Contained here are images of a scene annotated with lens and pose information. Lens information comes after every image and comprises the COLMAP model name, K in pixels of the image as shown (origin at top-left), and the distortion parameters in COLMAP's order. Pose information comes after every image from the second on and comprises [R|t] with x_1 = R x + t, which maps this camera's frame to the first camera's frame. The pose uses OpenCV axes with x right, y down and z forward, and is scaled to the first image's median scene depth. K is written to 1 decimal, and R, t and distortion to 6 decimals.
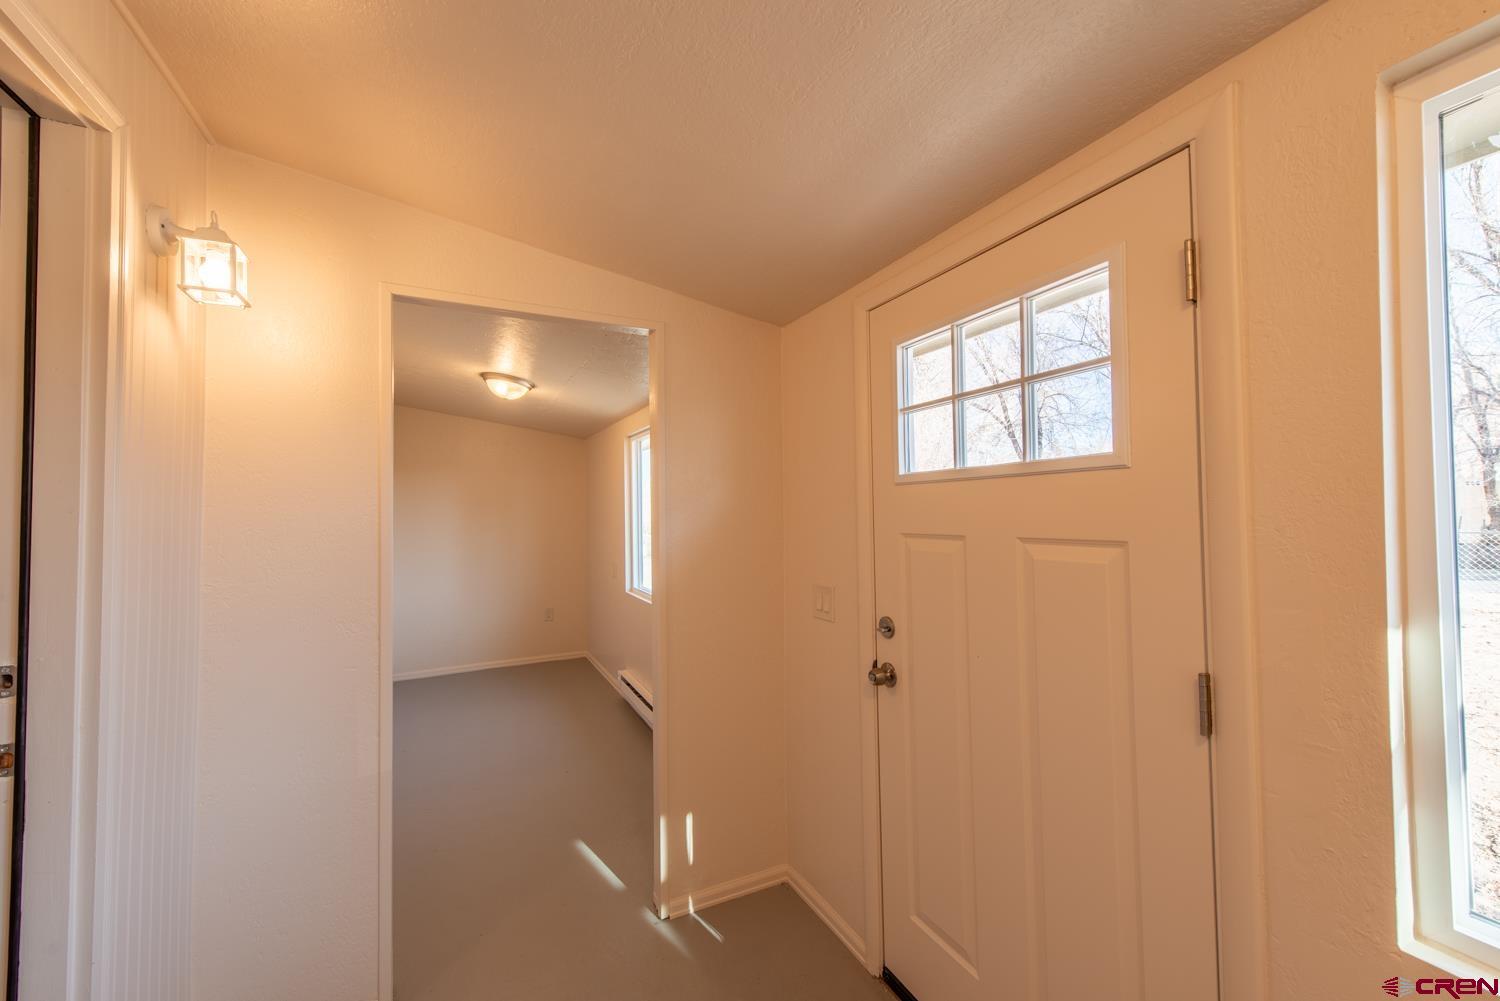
lens RADIAL K [[584.8, 0, 751.5], [0, 584.8, 498.7], [0, 0, 1]] dist [0.014588, -0.004313]
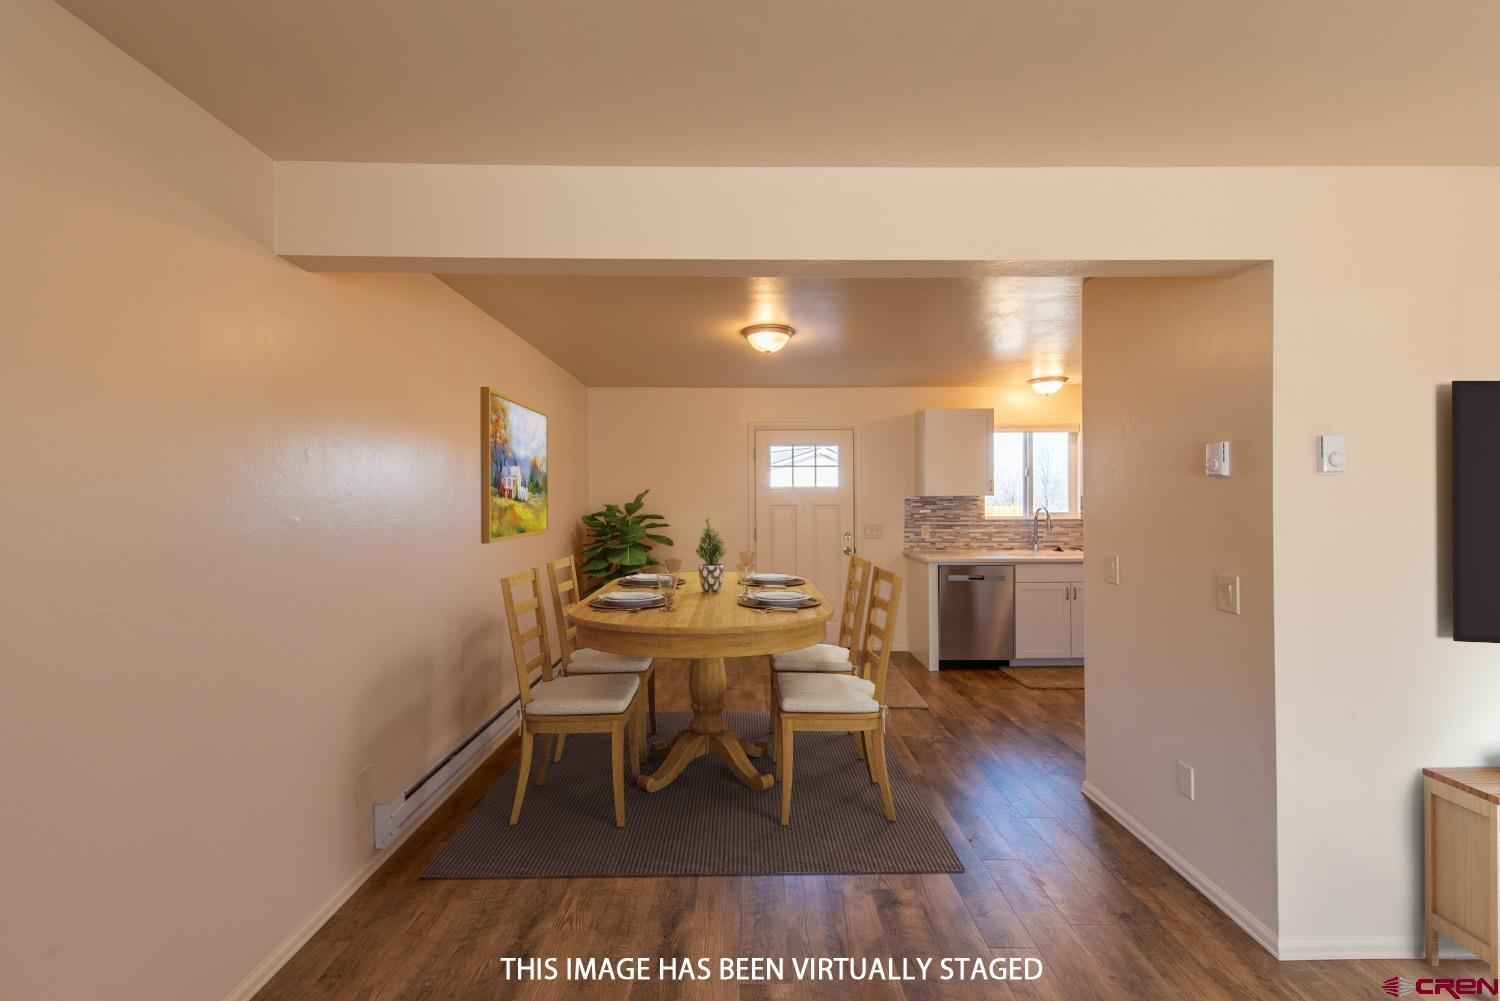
lens RADIAL K [[591.7, 0, 750.5], [0, 591.7, 498.0], [0, 0, 1]] dist [0.019420, -0.007311]
pose [[0.421123, 0.013254, 0.906907, -3.026585], [-0.023745, 0.999712, -0.003584, 0.038361], [-0.906693, -0.020025, 0.421316, -0.285972]]
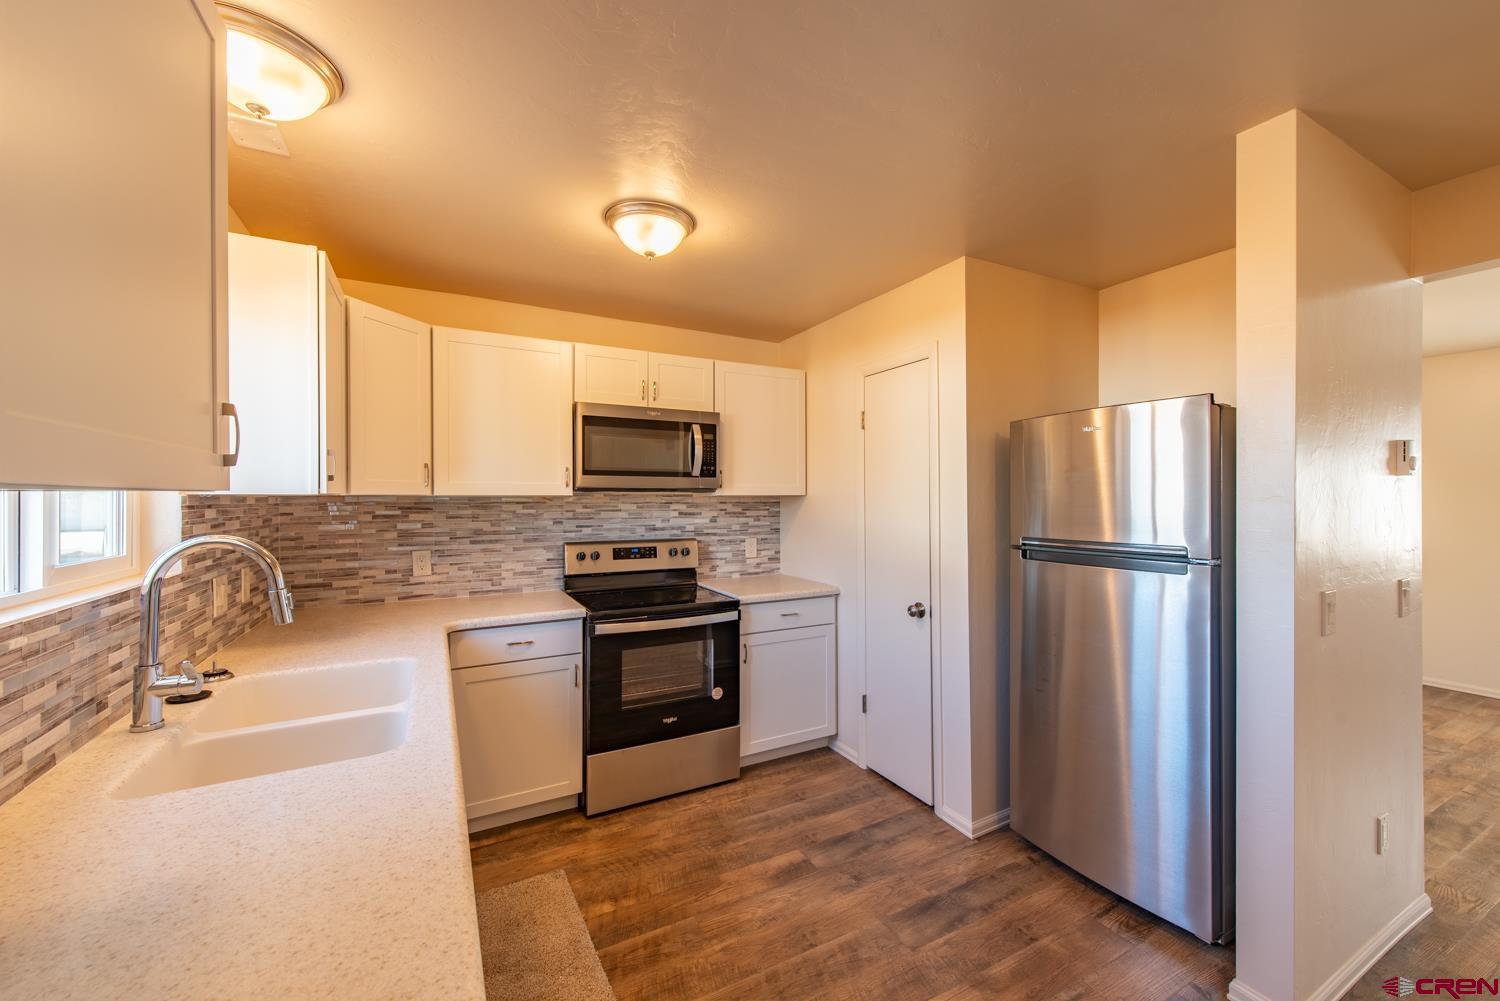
lens RADIAL K [[584.8, 0, 751.5], [0, 584.8, 498.7], [0, 0, 1]] dist [0.014588, -0.004313]
pose [[-0.999035, 0.016082, -0.040879, 0.108551], [0.017000, 0.999609, -0.022222, 0.011635], [0.040505, -0.022895, -0.998917, 0.536784]]
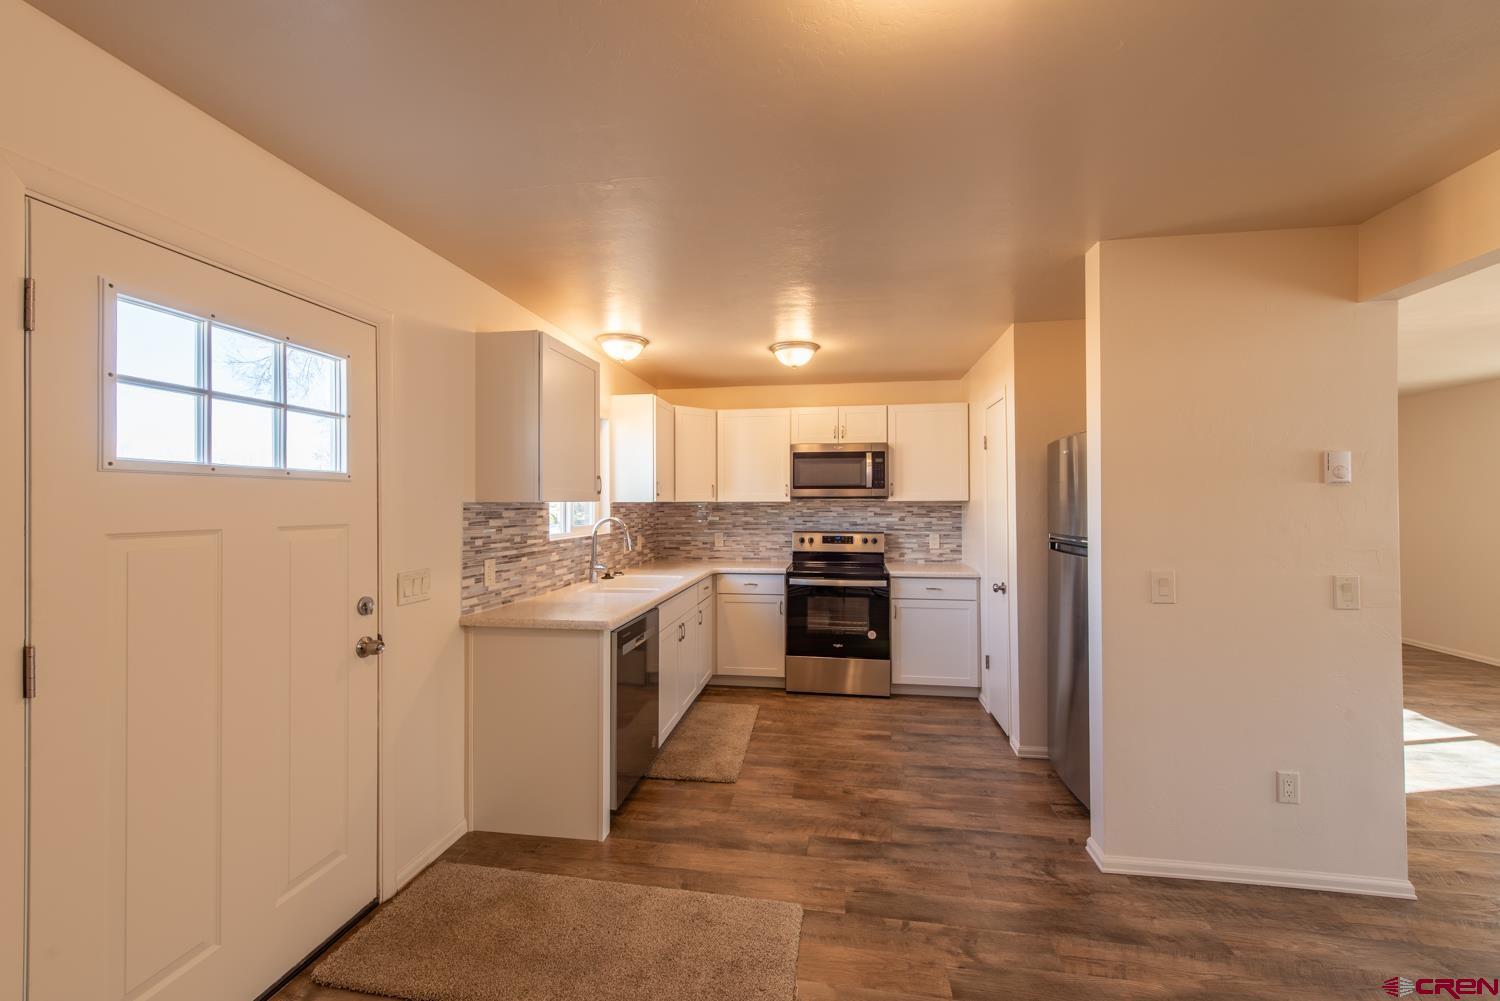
lens RADIAL K [[591.7, 0, 750.5], [0, 591.7, 498.0], [0, 0, 1]] dist [0.019420, -0.007311]
pose [[-0.822903, 0.022269, 0.567745, -1.002519], [0.001332, 0.999305, -0.037265, 0.046480], [-0.568180, -0.029909, -0.822361, 1.317680]]
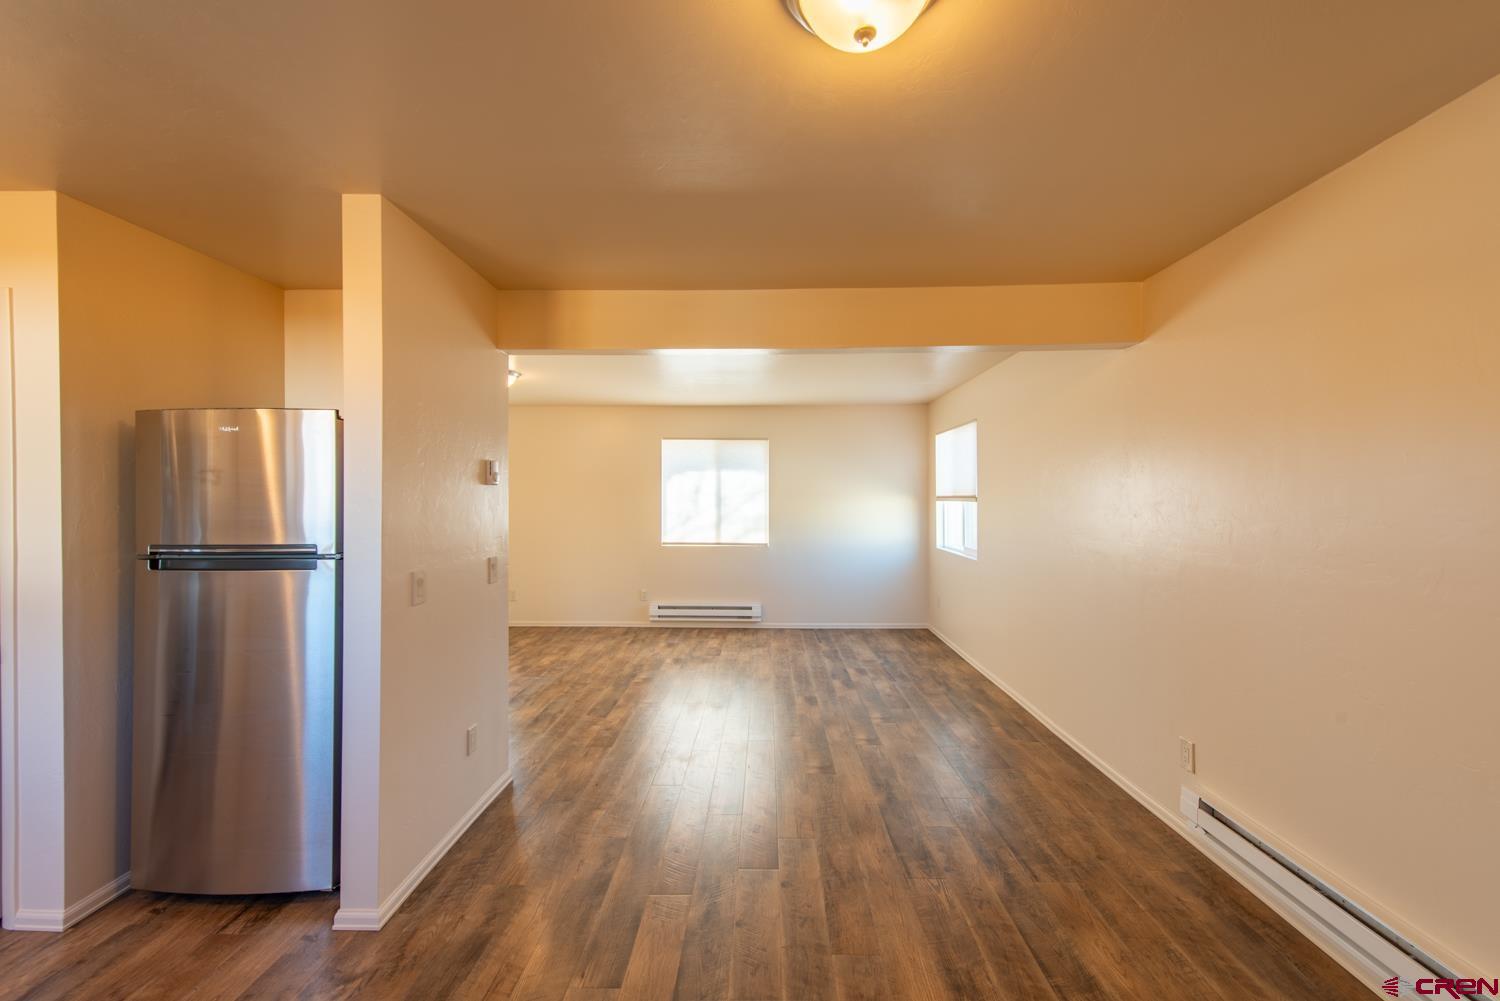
lens RADIAL K [[588.5, 0, 750.0], [0, 588.5, 500.5], [0, 0, 1]] dist [0.014470, -0.002870]
pose [[-0.456291, 0.015310, -0.889699, -0.086232], [0.026926, 0.999632, 0.003393, 0.020943], [0.889423, -0.022408, -0.456535, 0.869056]]
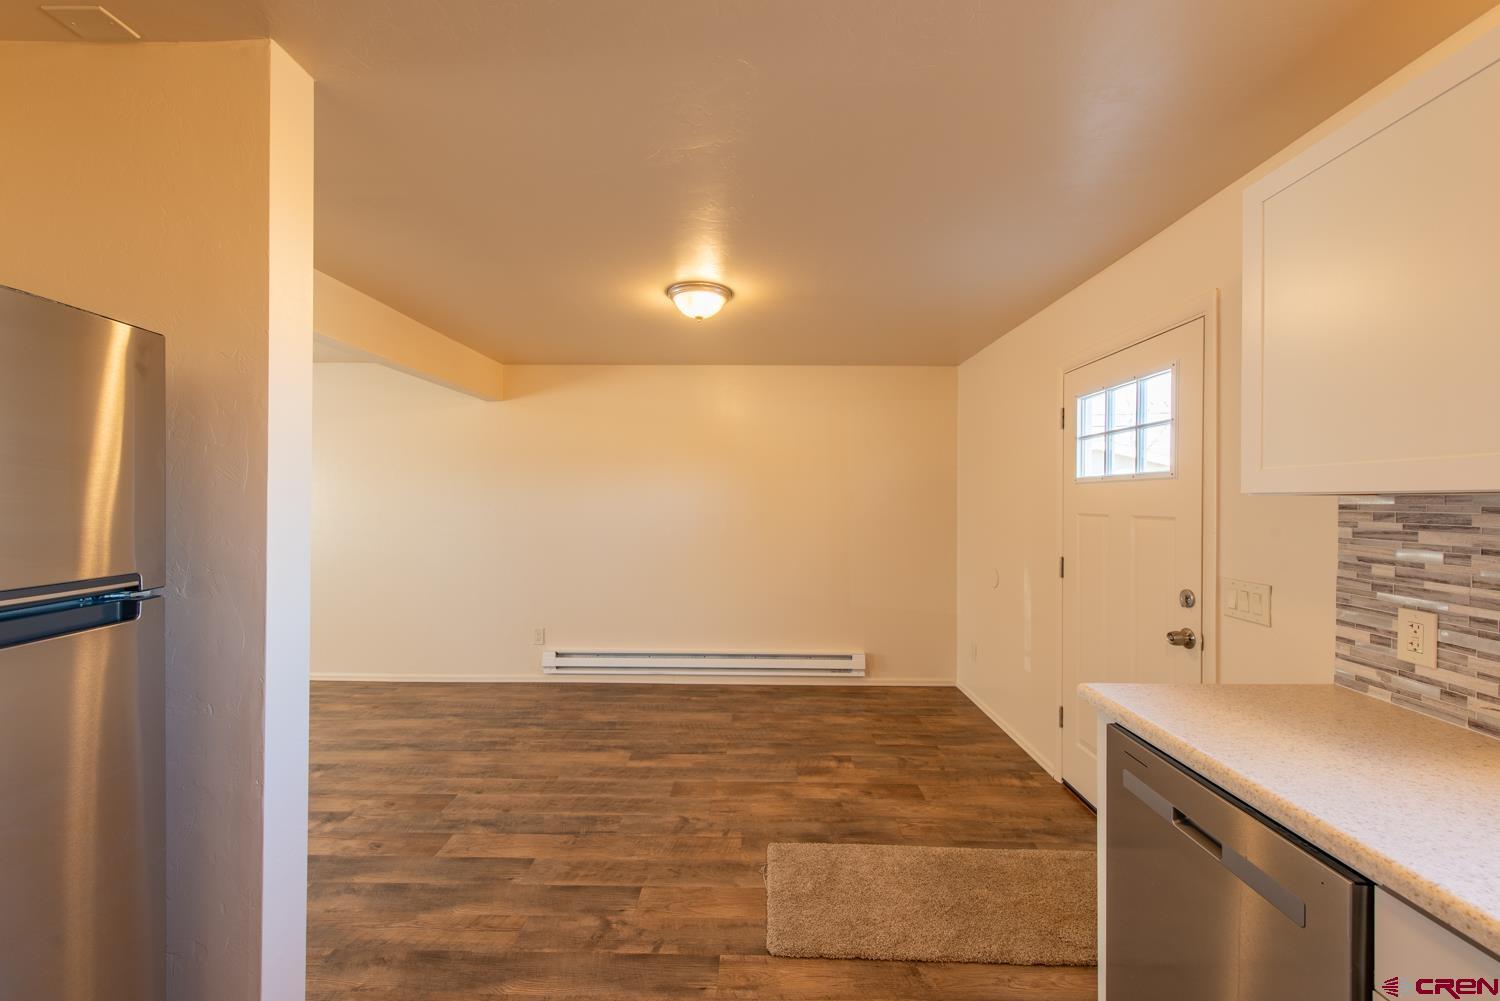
lens RADIAL K [[584.8, 0, 751.5], [0, 584.8, 498.7], [0, 0, 1]] dist [0.014588, -0.004313]
pose [[0.895748, 0.017796, -0.444207, 0.189582], [-0.007299, 0.999653, 0.025330, -0.019868], [0.444503, -0.019447, 0.895566, -0.985011]]
